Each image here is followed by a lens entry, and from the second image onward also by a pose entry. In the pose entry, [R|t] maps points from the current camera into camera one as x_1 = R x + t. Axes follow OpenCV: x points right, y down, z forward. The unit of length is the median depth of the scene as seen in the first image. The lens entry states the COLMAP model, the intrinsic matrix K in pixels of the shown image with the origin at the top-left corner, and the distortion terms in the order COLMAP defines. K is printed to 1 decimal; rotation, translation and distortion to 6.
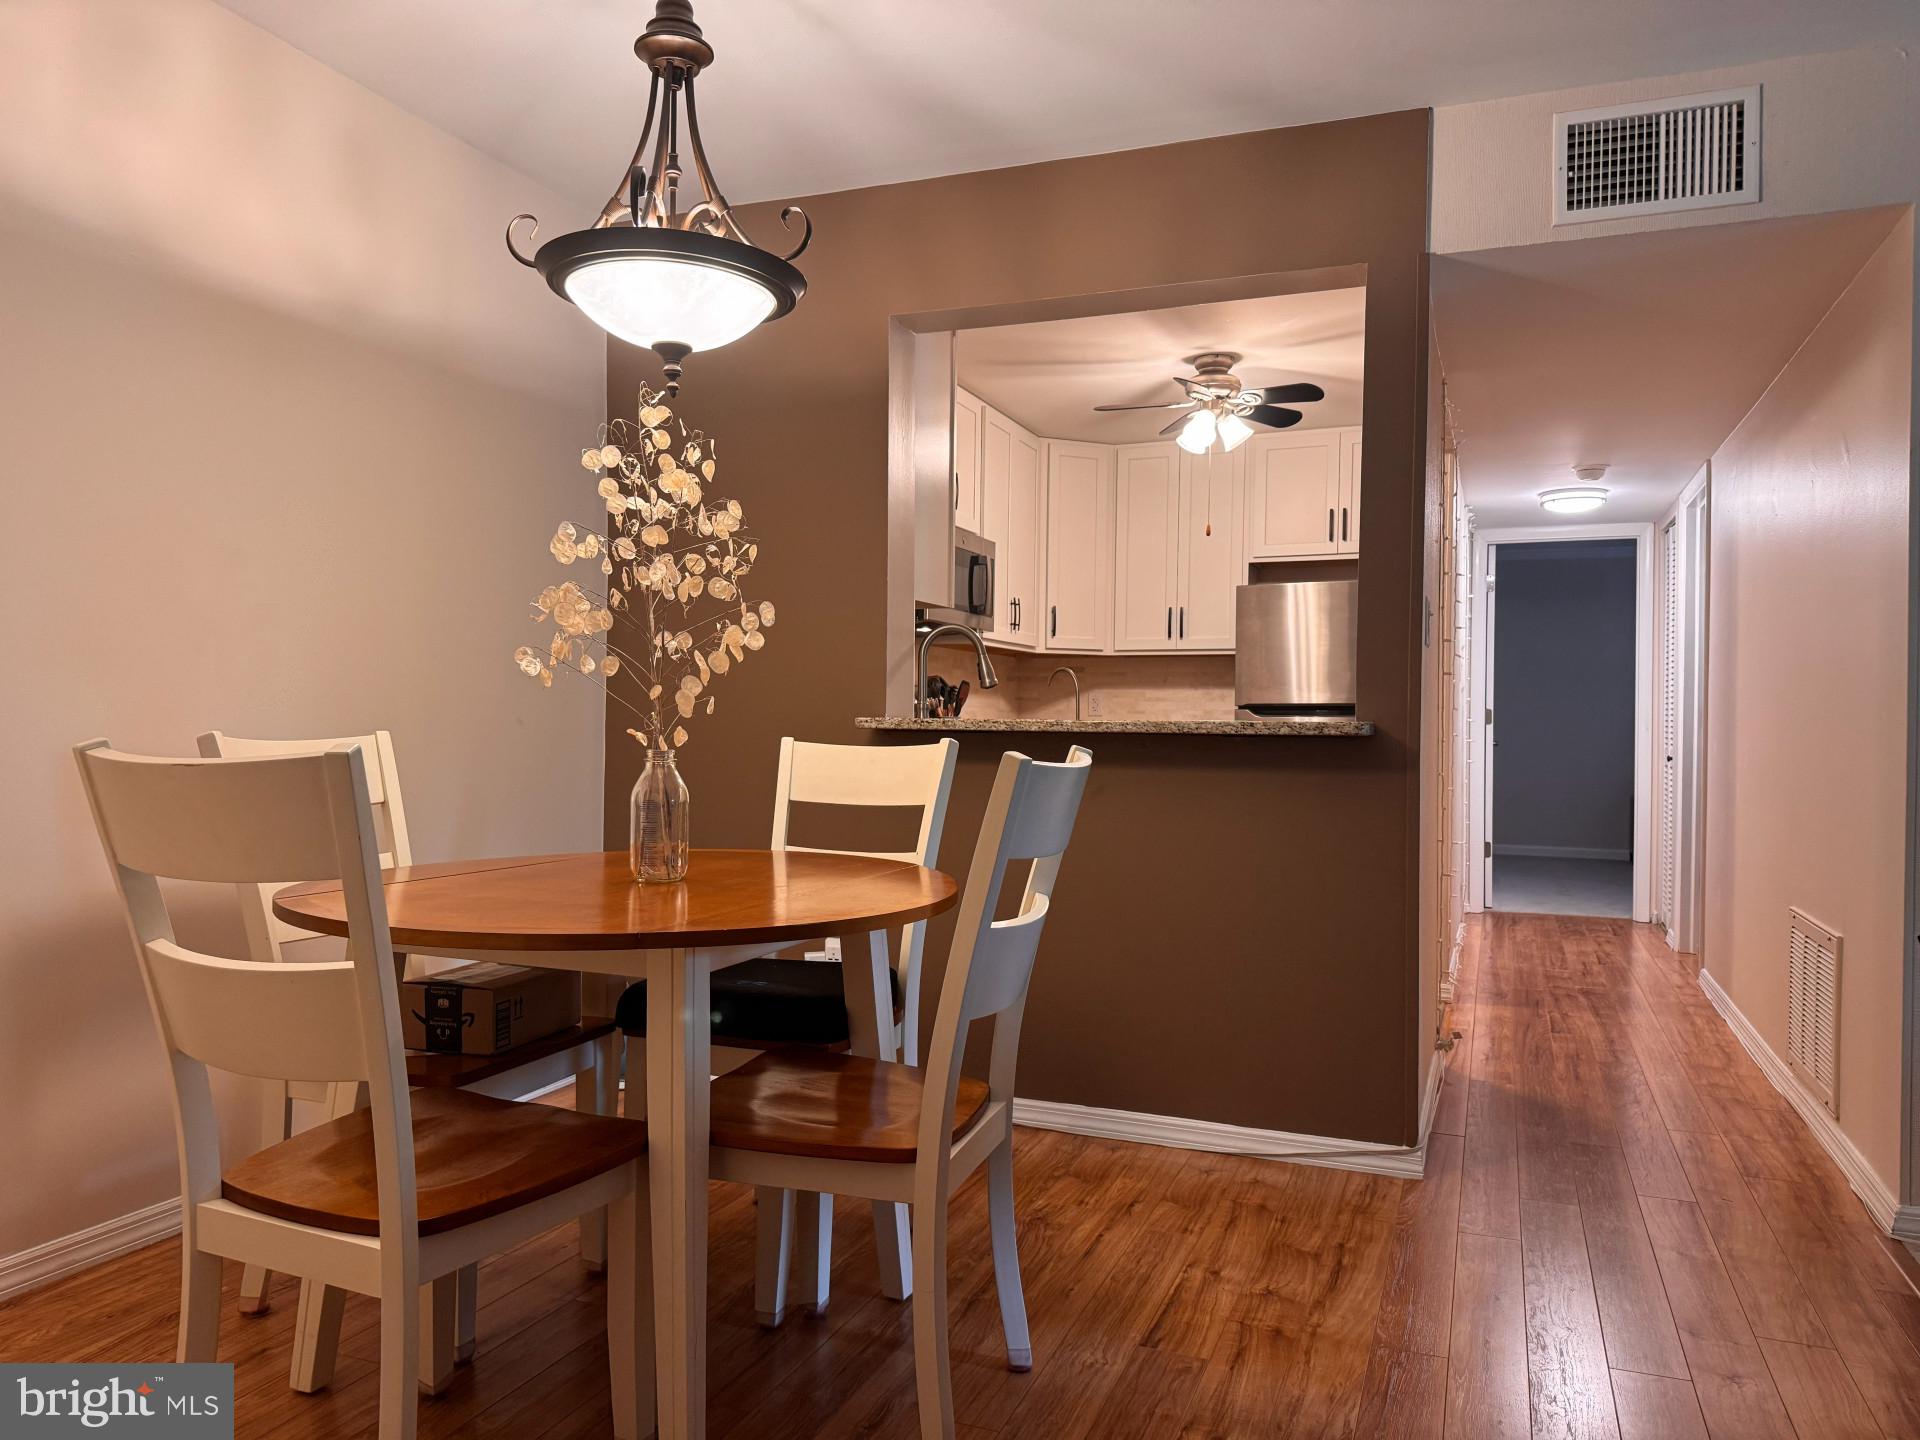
lens RADIAL K [[1345.7, 0, 968.2], [0, 1345.7, 728.4], [0, 0, 1]] dist [0.065963, -0.079015]
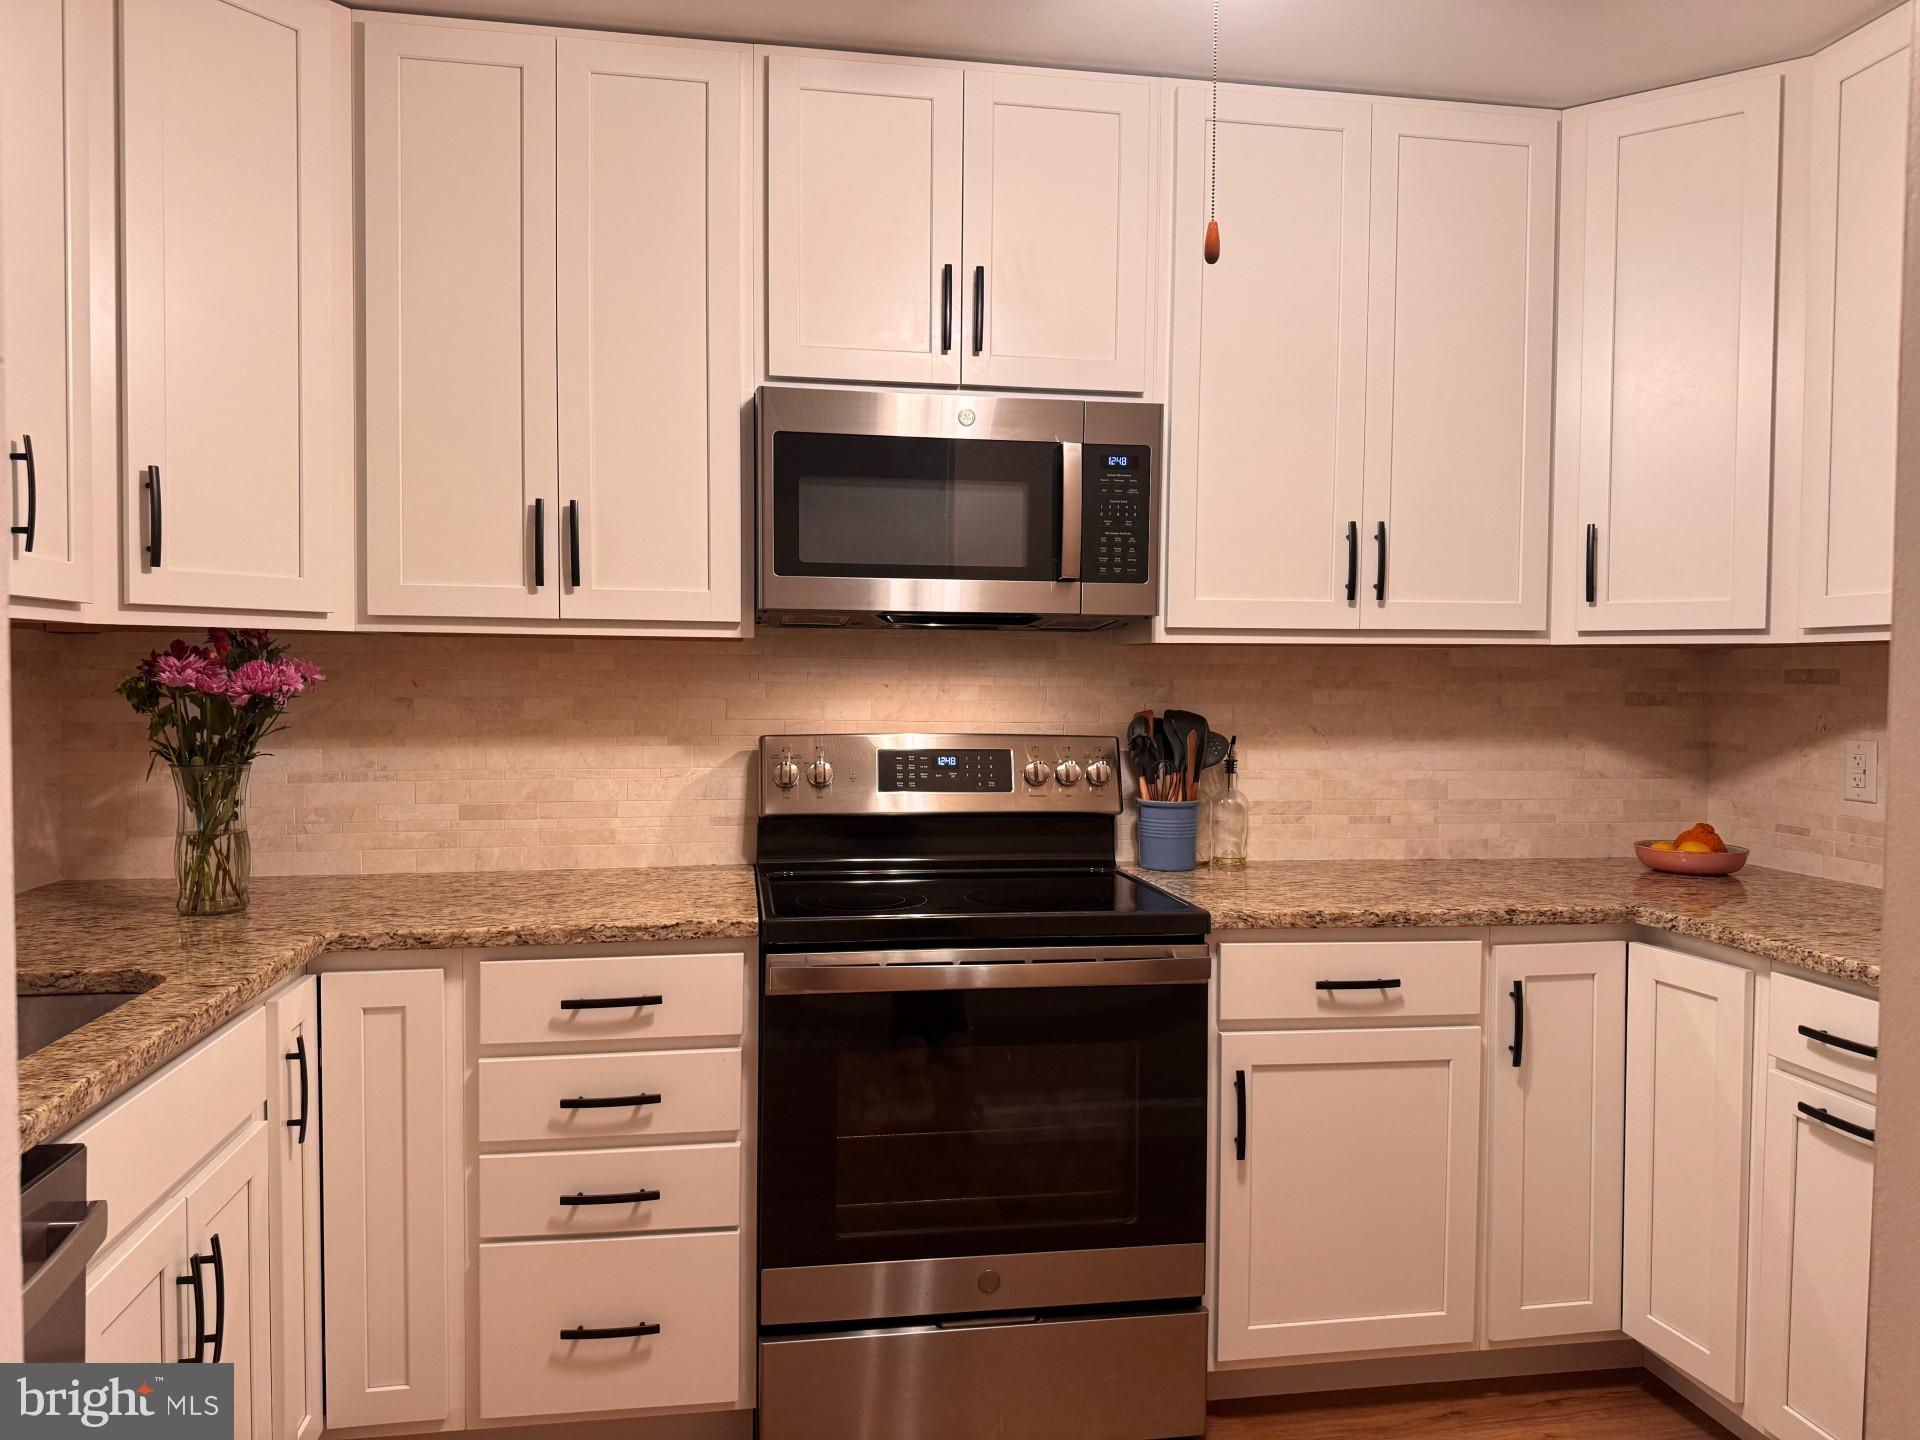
lens RADIAL K [[1345.7, 0, 958.7], [0, 1345.7, 724.6], [0, 0, 1]] dist [0.065963, -0.079015]
pose [[0.514918, 0.023248, -0.856924, 0.611603], [-0.009174, 0.999724, 0.021610, -0.076841], [0.857190, -0.003266, 0.514989, 1.240171]]
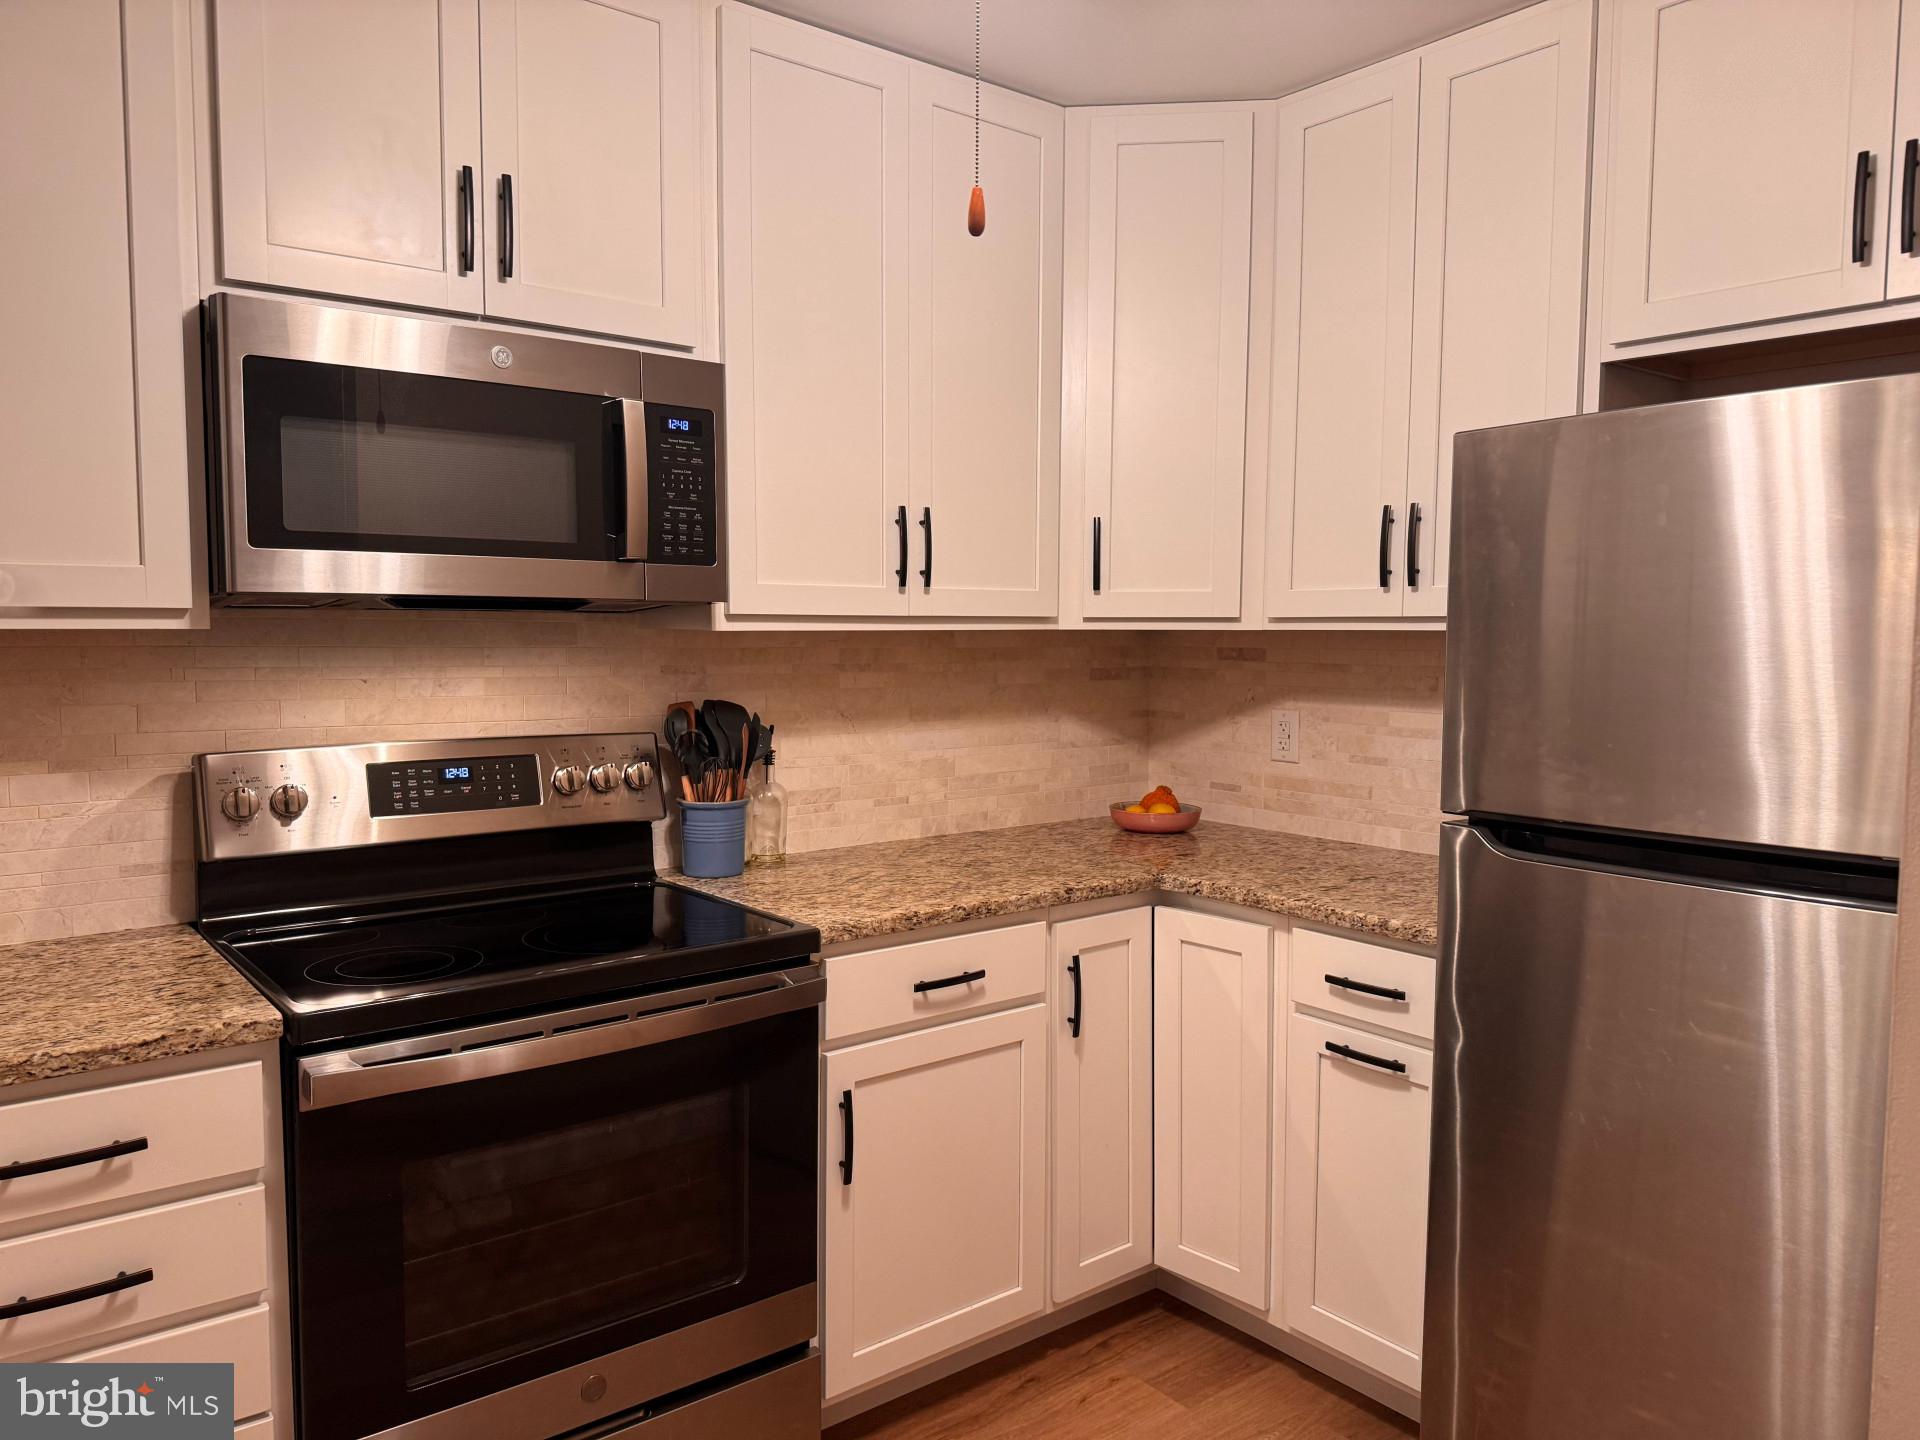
lens RADIAL K [[1345.7, 0, 953.3], [0, 1345.7, 721.8], [0, 0, 1]] dist [0.065963, -0.079015]
pose [[0.866829, 0.028051, -0.497816, 0.462629], [0.001664, 0.998248, 0.059146, -0.101845], [0.498603, -0.052098, 0.865263, 1.192320]]
